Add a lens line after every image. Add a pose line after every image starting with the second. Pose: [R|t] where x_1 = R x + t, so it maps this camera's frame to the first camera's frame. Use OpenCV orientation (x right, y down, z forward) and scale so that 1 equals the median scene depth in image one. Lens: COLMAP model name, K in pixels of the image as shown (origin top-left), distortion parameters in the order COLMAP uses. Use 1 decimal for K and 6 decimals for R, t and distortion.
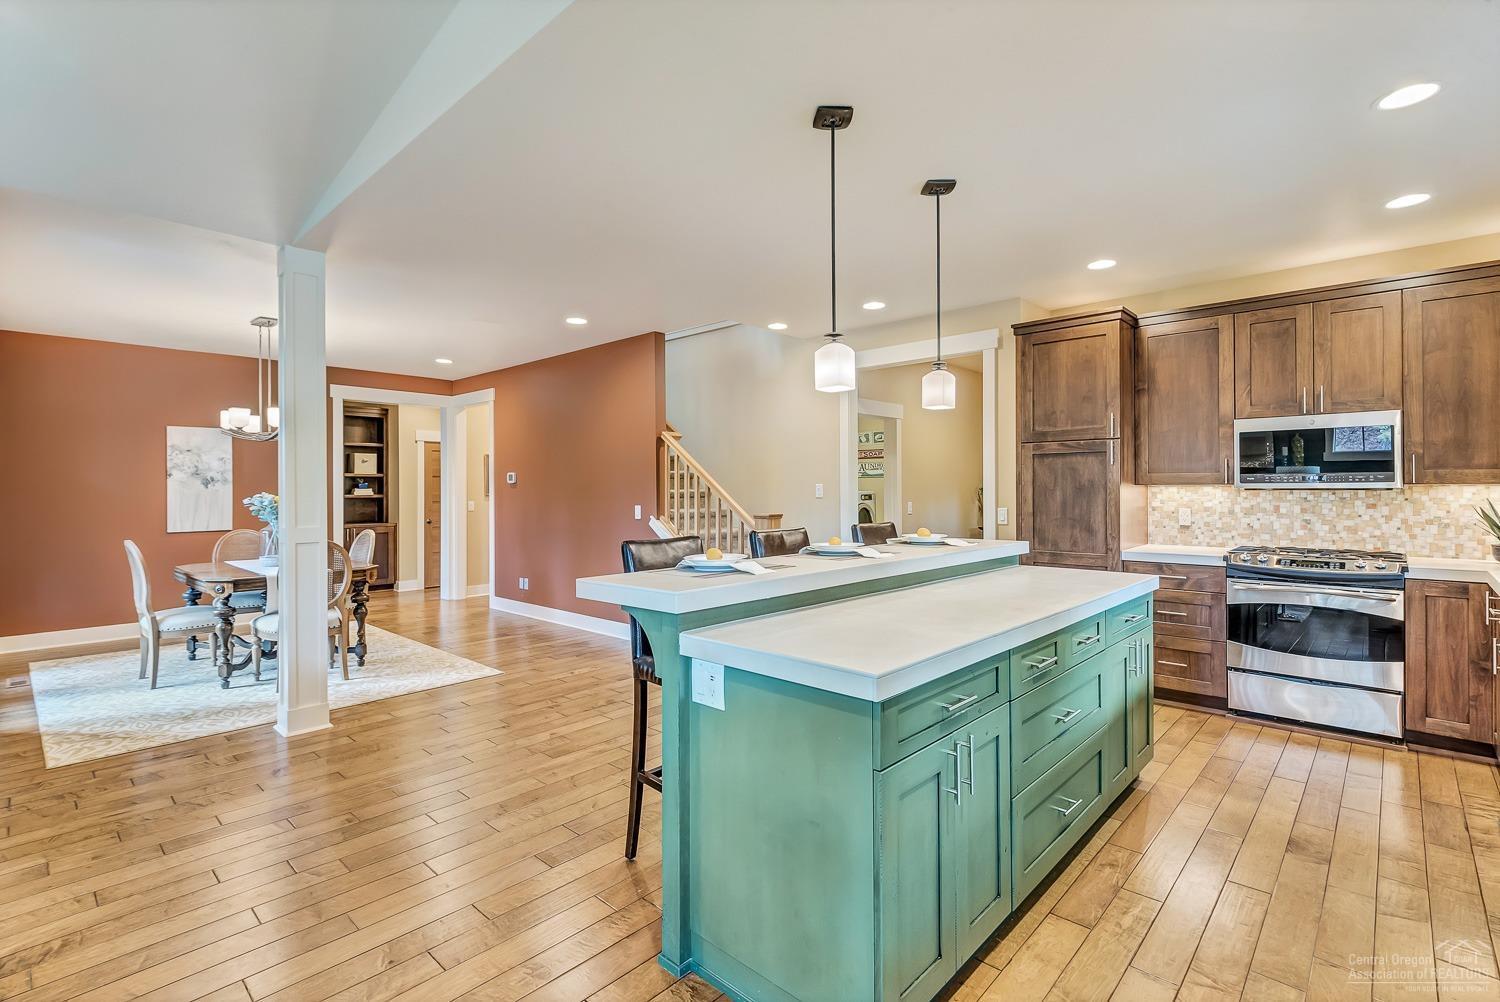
lens RADIAL K [[694.4, 0, 738.8], [0, 694.4, 492.6], [0, 0, 1]] dist [0.016975, -0.010686]
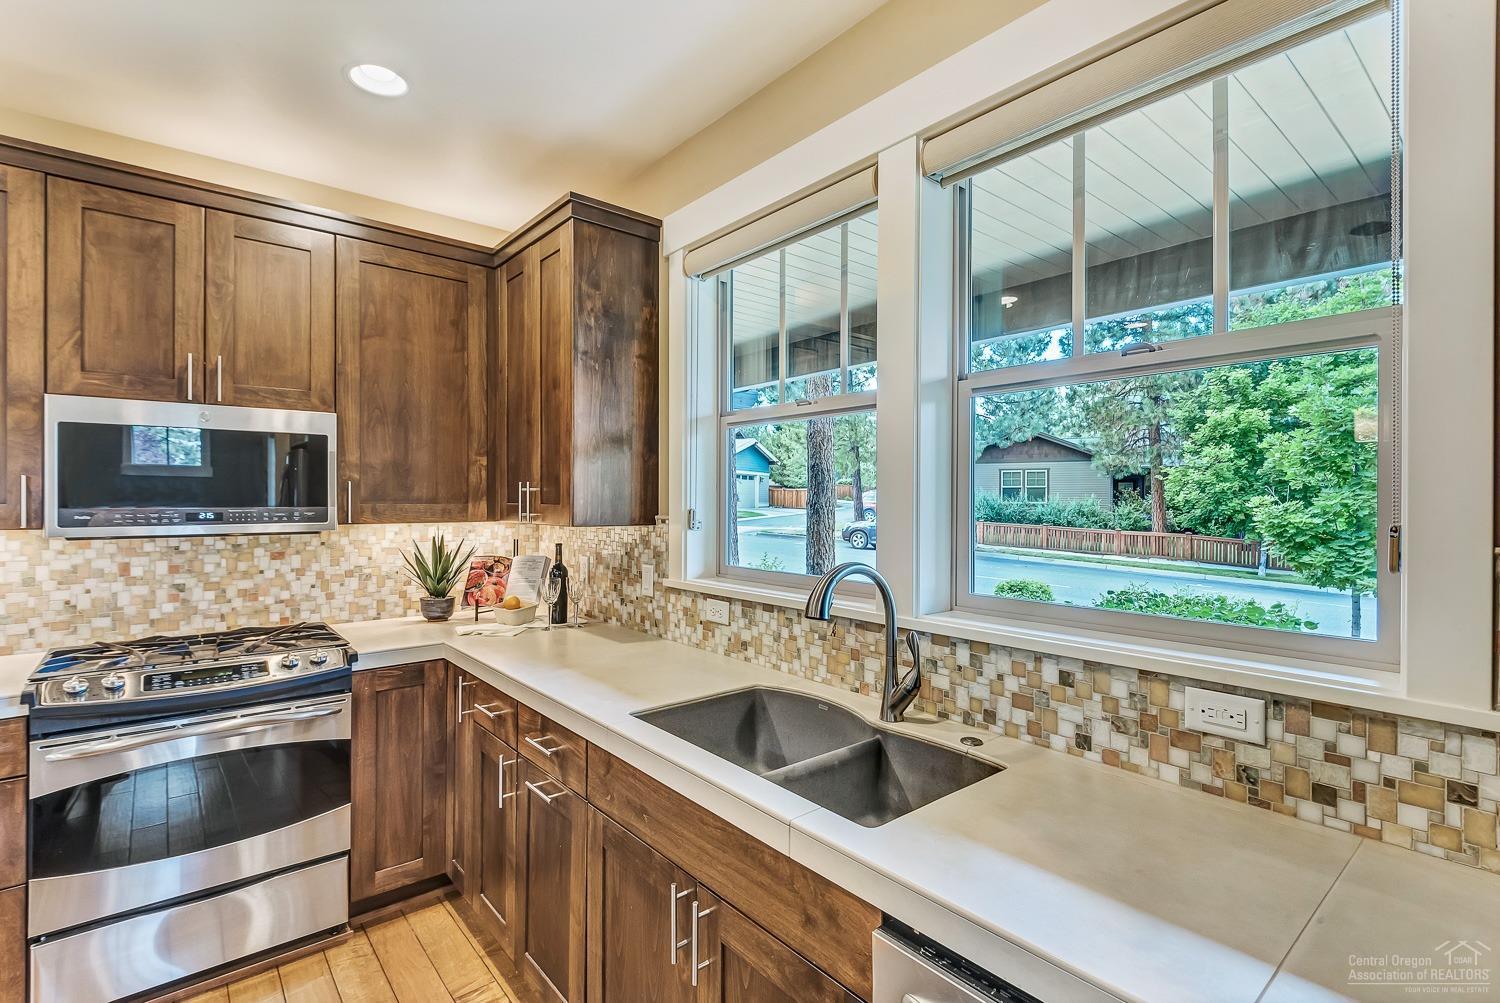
lens RADIAL K [[694.4, 0, 738.8], [0, 694.4, 493.1], [0, 0, 1]] dist [0.016975, -0.010686]
pose [[0.121864, 0.011213, 0.992483, 0.314167], [0.005067, 0.999916, -0.011919, -0.030537], [-0.992534, 0.006481, 0.121797, 0.503931]]
